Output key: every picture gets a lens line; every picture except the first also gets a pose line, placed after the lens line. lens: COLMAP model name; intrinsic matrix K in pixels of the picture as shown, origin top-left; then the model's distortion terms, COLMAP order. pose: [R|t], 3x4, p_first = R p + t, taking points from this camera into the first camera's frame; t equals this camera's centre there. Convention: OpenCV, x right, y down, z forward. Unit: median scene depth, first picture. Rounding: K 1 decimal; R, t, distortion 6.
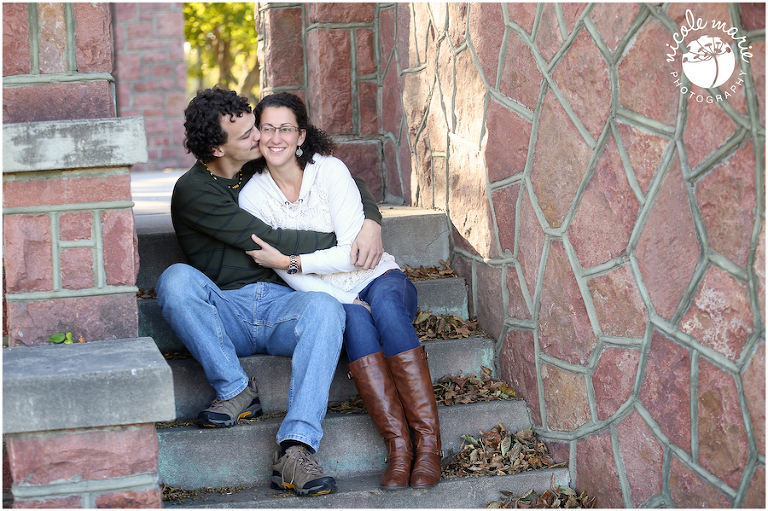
lens RADIAL K [[1505.8, 0, 350.6], [0, 1505.8, 254.8], [0, 0, 1]] dist [-0.231992, -0.017075]
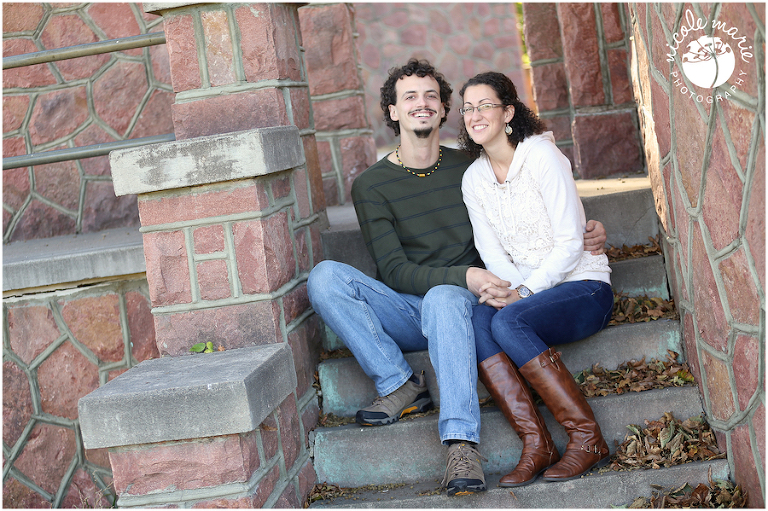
lens RADIAL K [[1505.8, 0, 350.6], [0, 1505.8, 254.8], [0, 0, 1]] dist [-0.231992, -0.017075]
pose [[0.942428, -0.056741, -0.329559, 0.242388], [0.067875, 0.997443, 0.022367, -0.024161], [0.327447, -0.043448, 0.943870, 0.044995]]
